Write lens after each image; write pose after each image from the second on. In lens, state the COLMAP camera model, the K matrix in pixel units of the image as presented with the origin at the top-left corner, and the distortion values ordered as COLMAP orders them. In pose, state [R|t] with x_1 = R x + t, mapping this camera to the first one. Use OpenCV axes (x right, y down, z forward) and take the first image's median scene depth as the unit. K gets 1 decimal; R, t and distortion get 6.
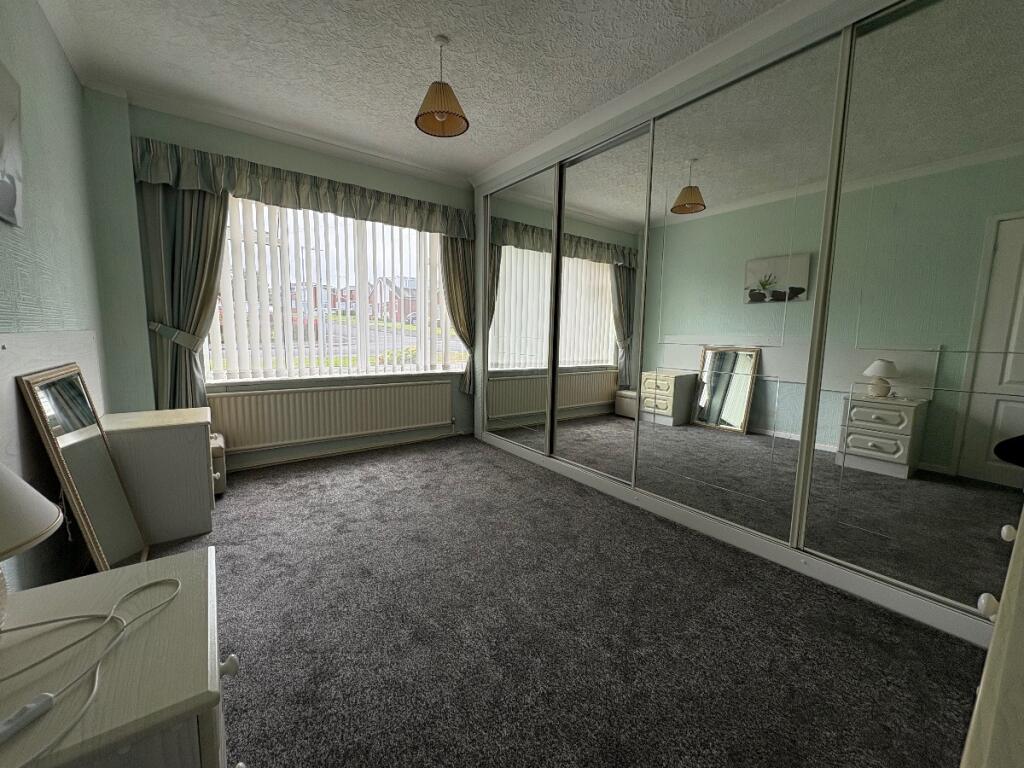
lens RADIAL K [[407.2, 0, 515.7], [0, 407.2, 385.0], [0, 0, 1]] dist [-0.001388, 0.000045]
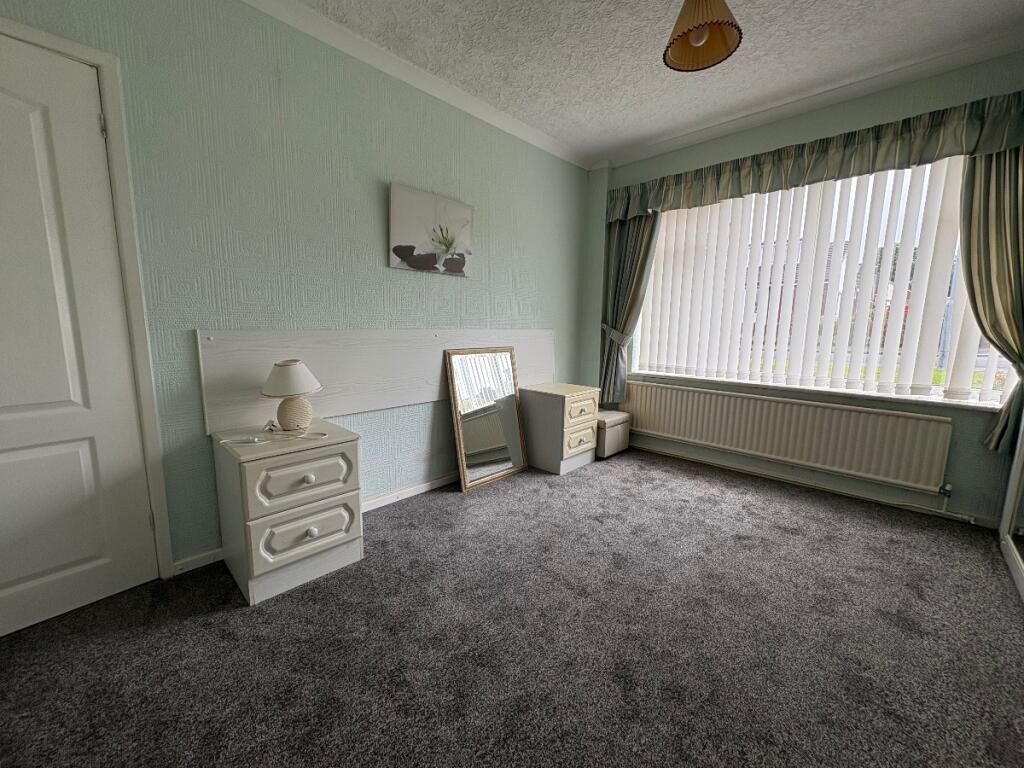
lens RADIAL K [[407.2, 0, 515.7], [0, 407.2, 385.0], [0, 0, 1]] dist [-0.001388, 0.000045]
pose [[0.161587, 0.119736, -0.979568, 0.386572], [-0.139906, 0.985366, 0.097367, -0.036027], [0.976891, 0.121314, 0.175974, 0.427495]]
